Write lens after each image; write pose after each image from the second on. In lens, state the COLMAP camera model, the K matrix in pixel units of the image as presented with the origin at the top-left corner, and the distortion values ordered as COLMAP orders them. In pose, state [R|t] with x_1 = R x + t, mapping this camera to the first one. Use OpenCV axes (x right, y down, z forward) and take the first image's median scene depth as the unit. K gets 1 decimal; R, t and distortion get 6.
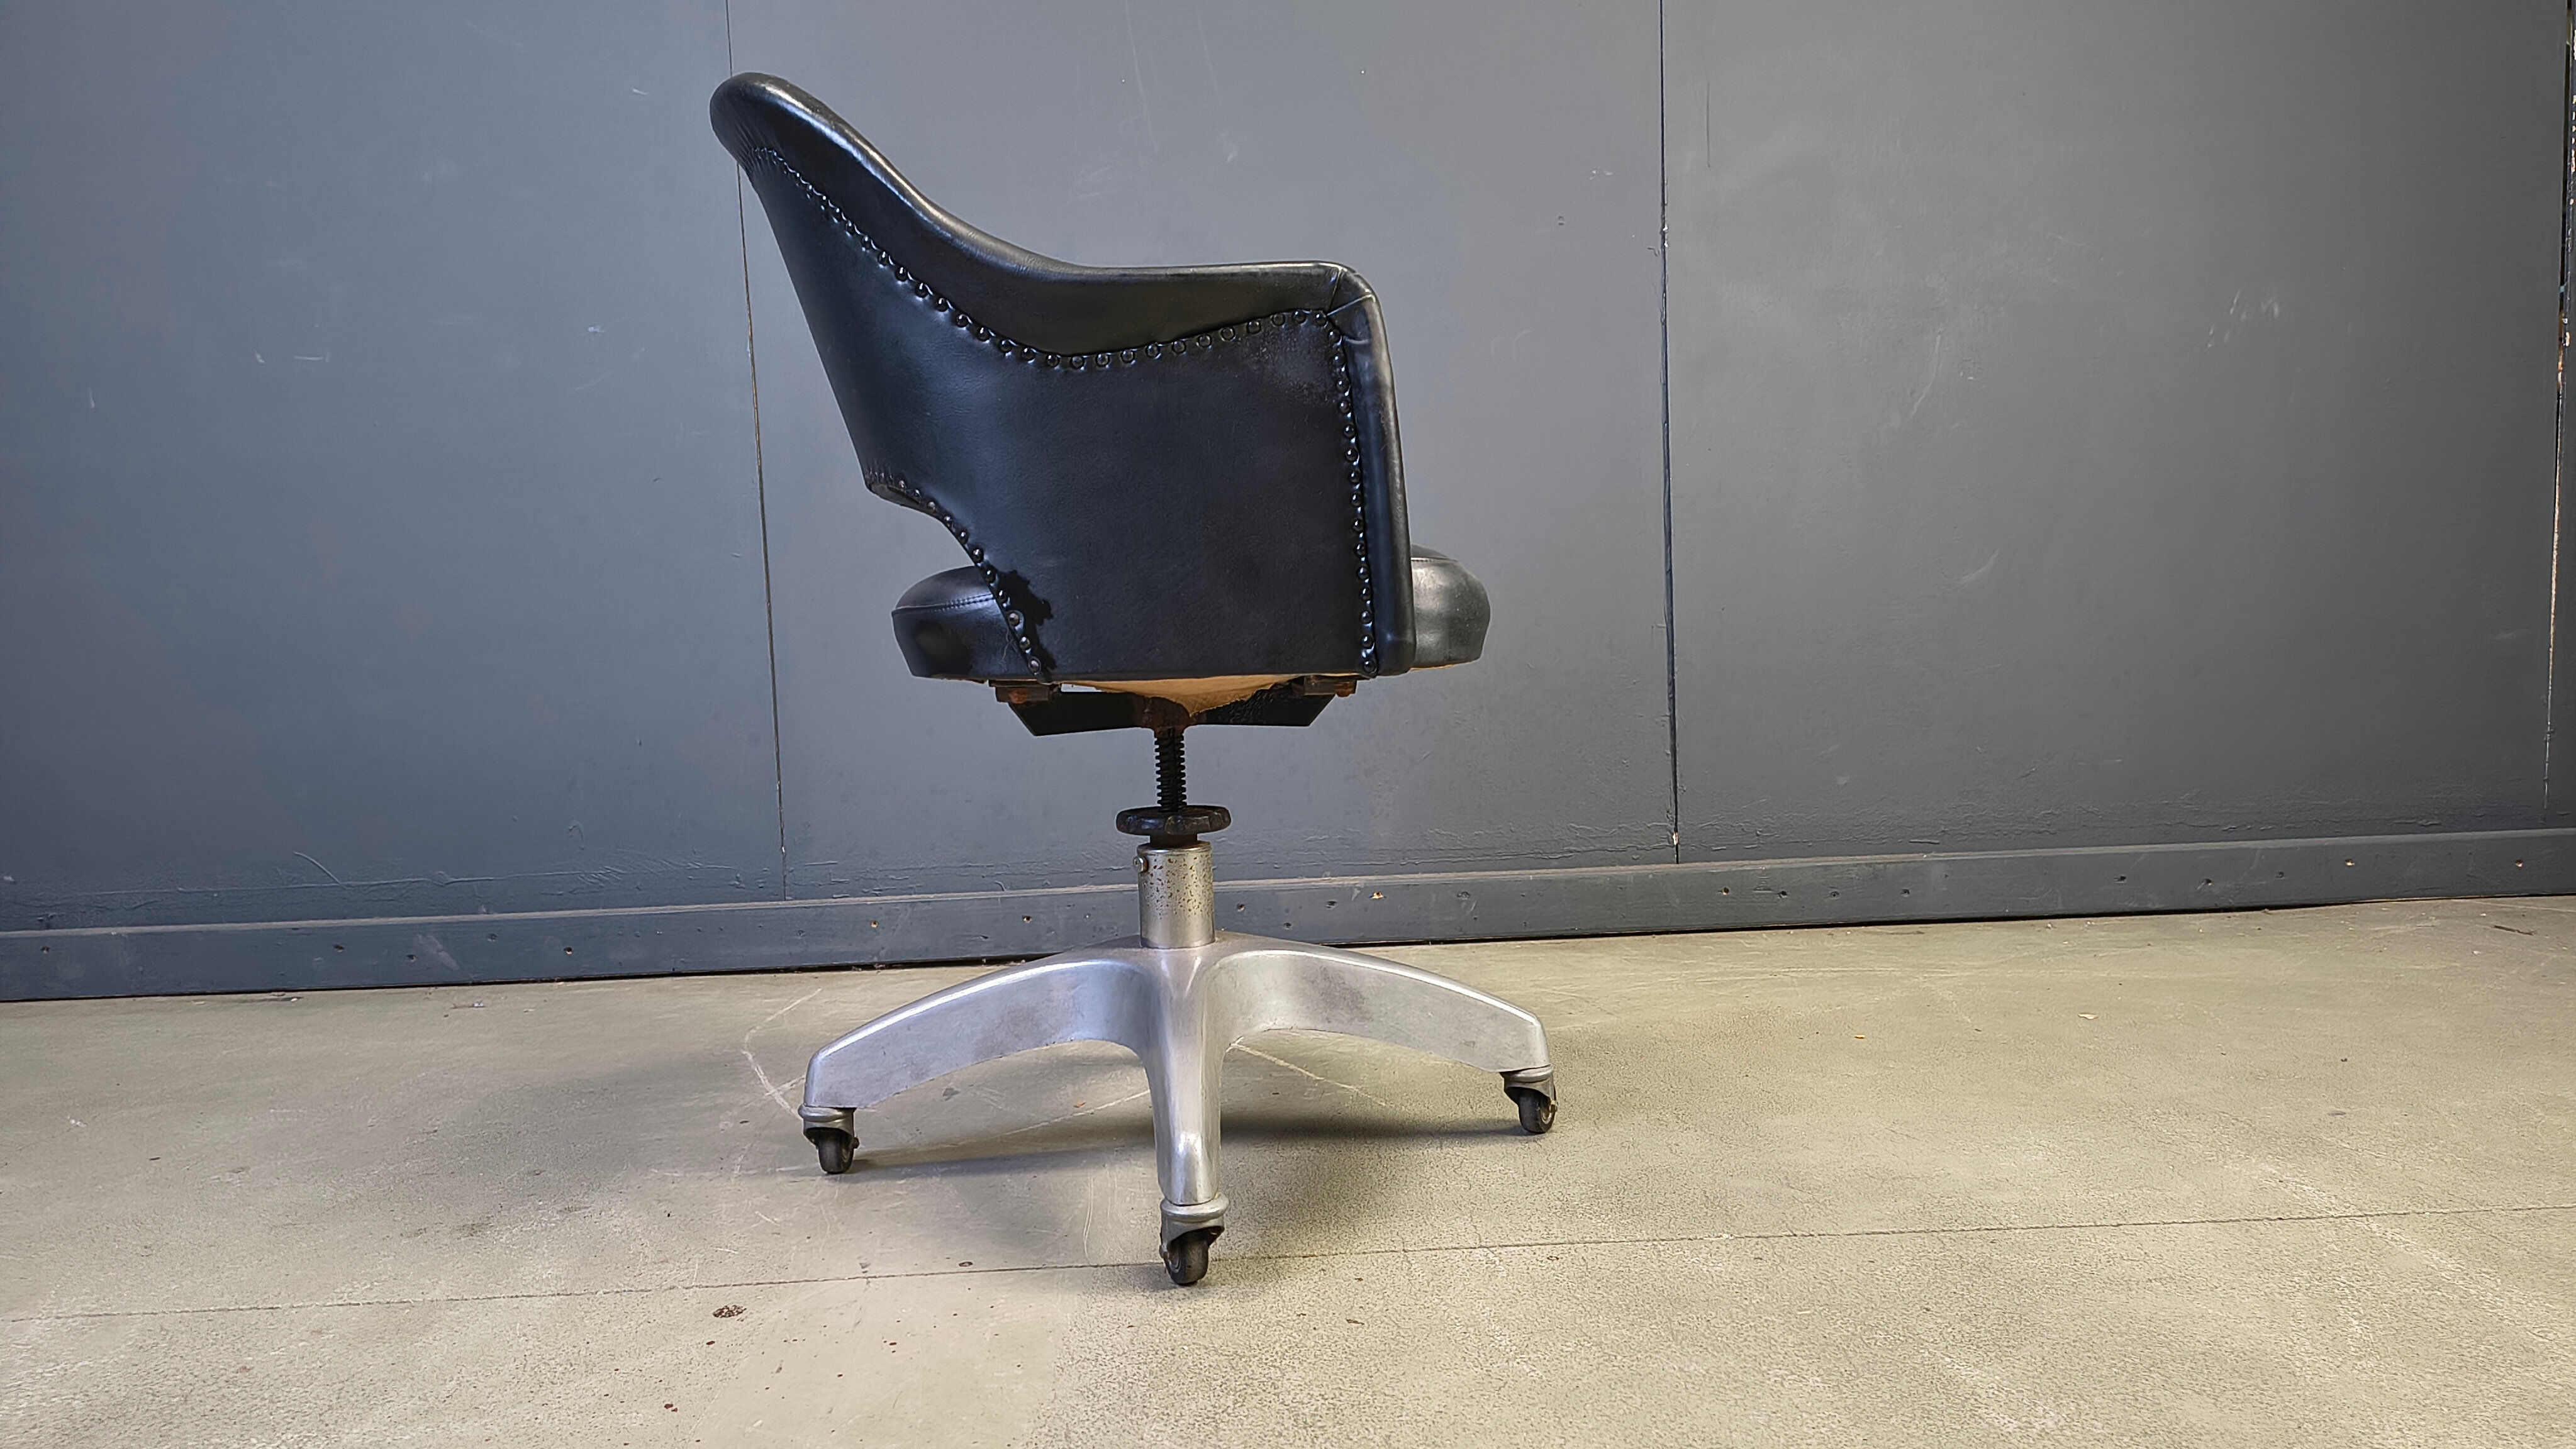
lens RADIAL K [[1818.6, 0, 1267.2], [0, 1818.6, 734.9], [0, 0, 1]] dist [0.054741, -0.078570]
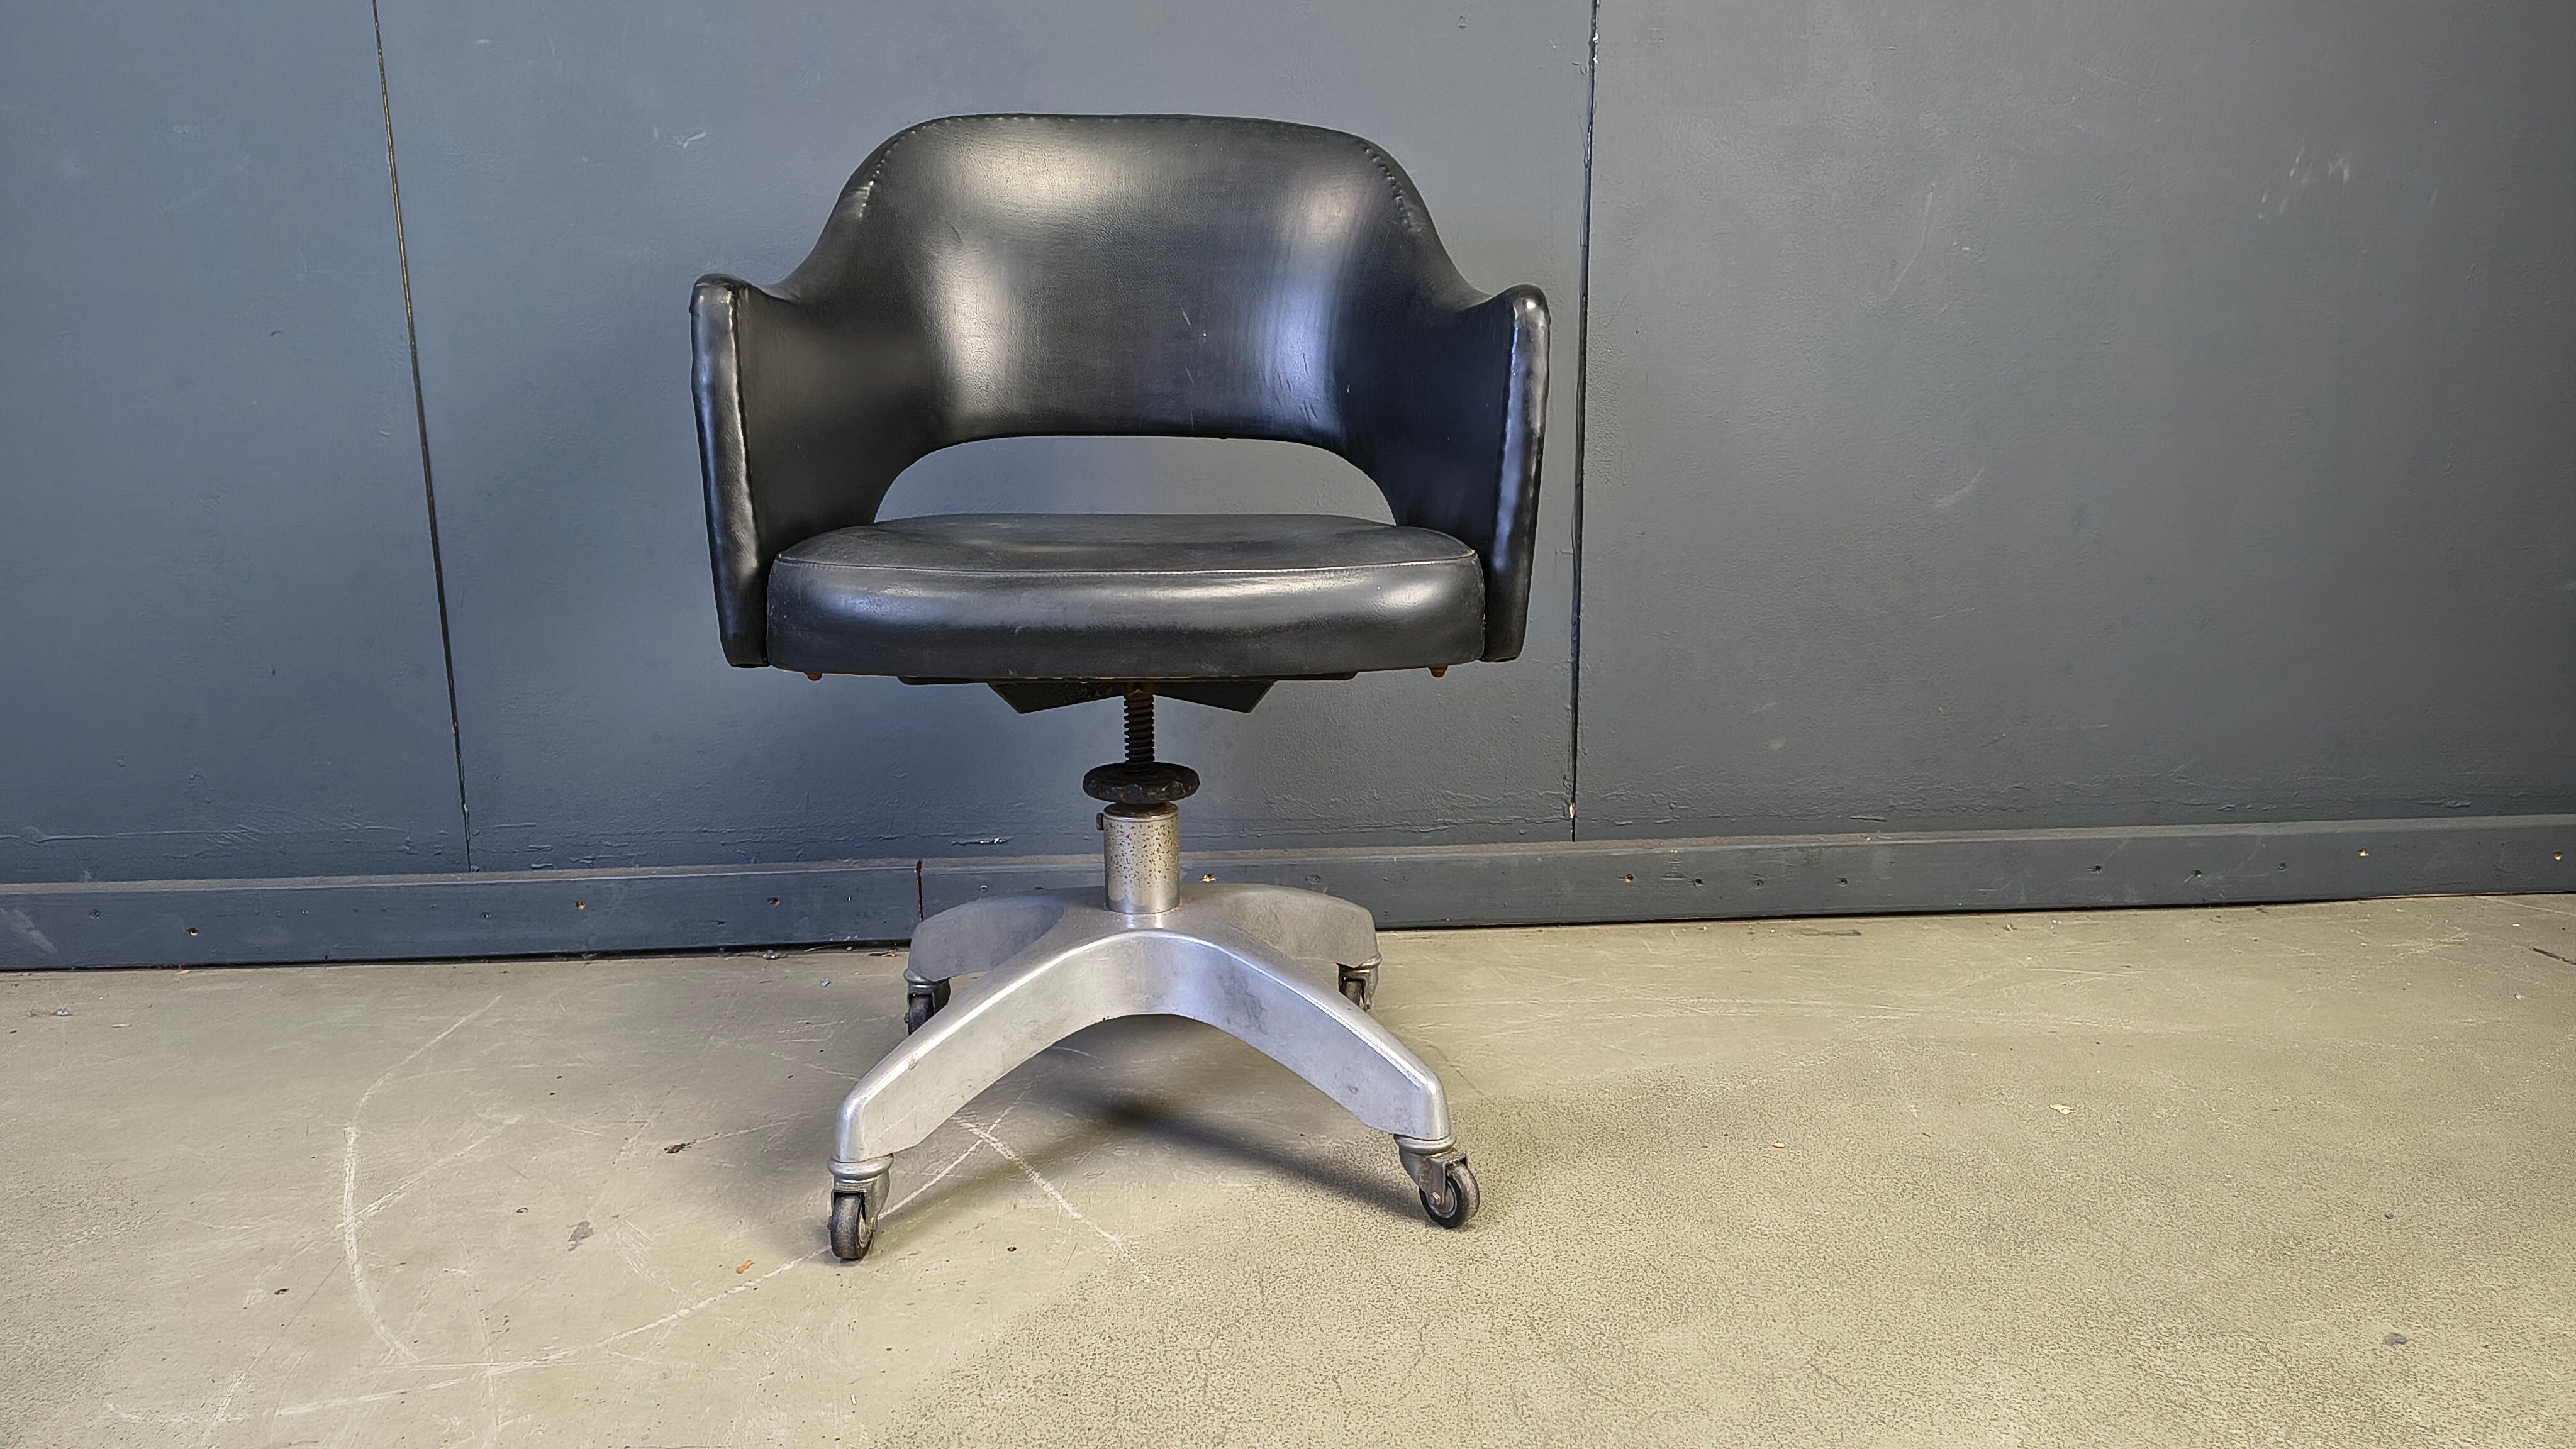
lens RADIAL K [[1817.5, 0, 1281.3], [0, 1817.5, 750.1], [0, 0, 1]] dist [0.052362, -0.072842]
pose [[0.998834, 0.018696, 0.044515, 0.055983], [-0.024597, 0.990410, 0.135949, -0.080812], [-0.041546, -0.136885, 0.989715, 0.196754]]
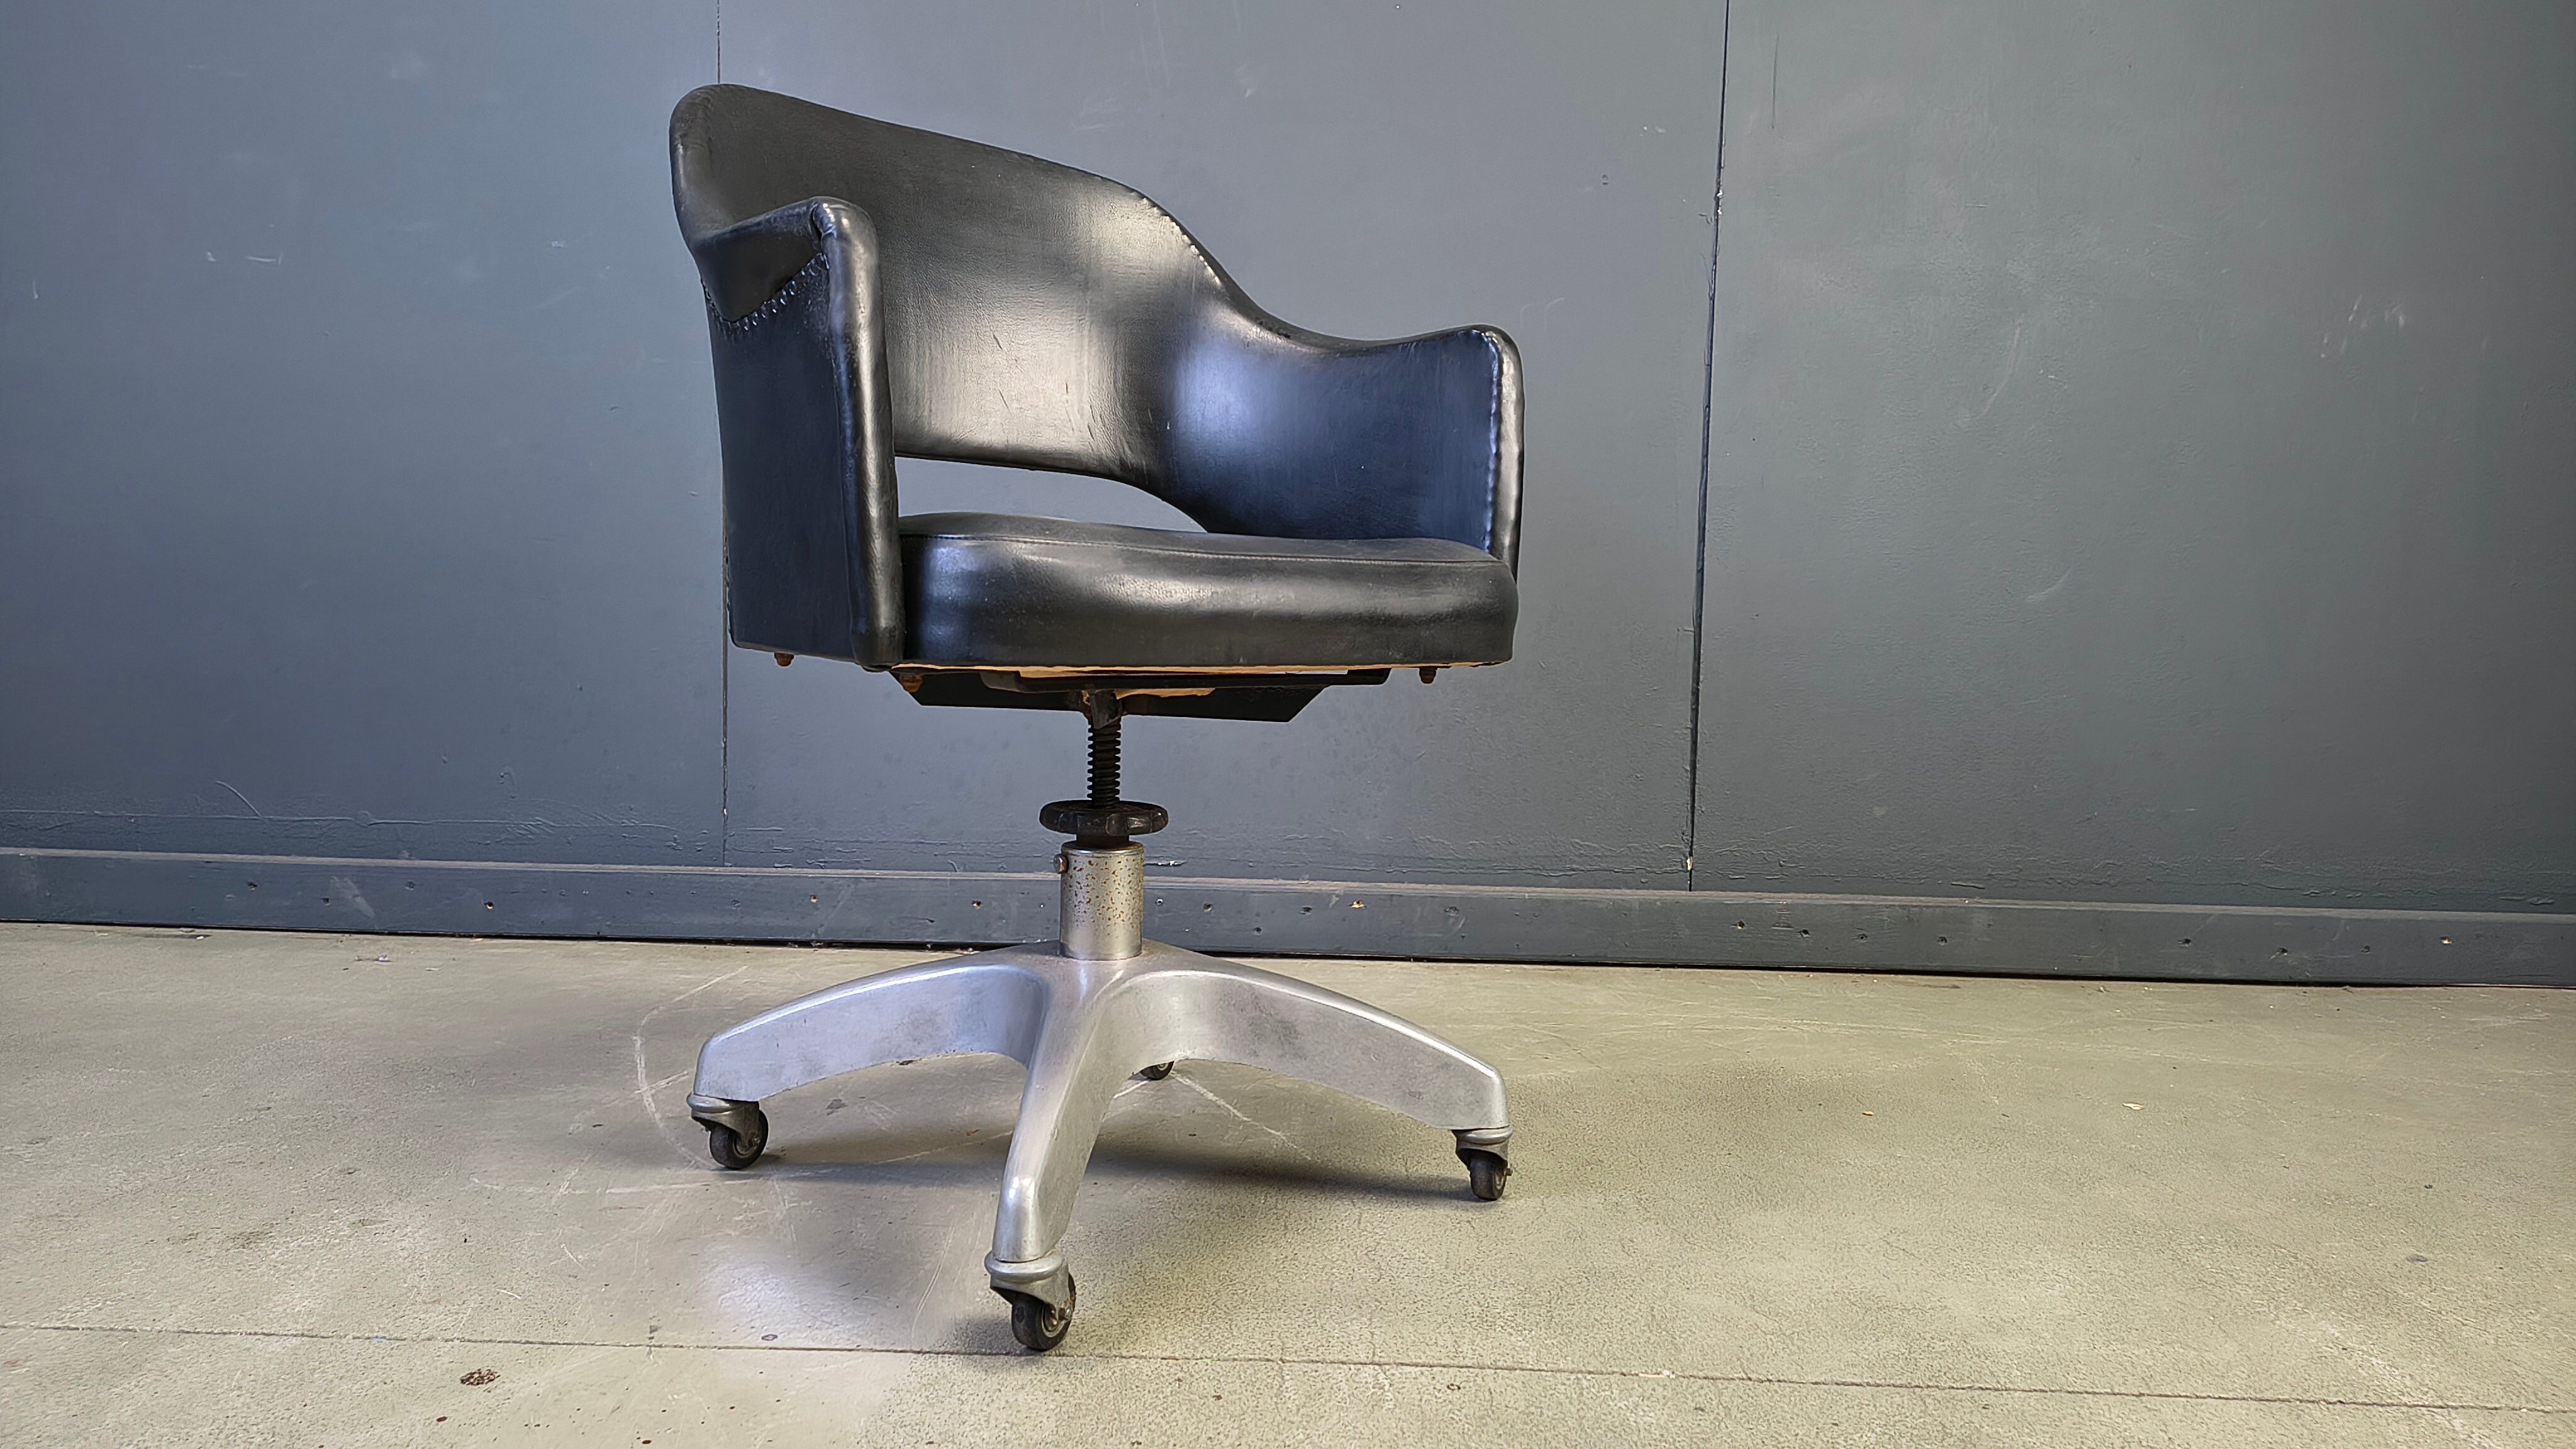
lens RADIAL K [[1813.9, 0, 1259.0], [0, 1813.9, 702.0], [0, 0, 1]] dist [0.061913, -0.085121]
pose [[0.997113, 0.062668, -0.042888, 0.043913], [-0.062622, 0.998034, 0.002423, -0.012661], [0.042955, 0.000270, 0.999077, 0.082502]]
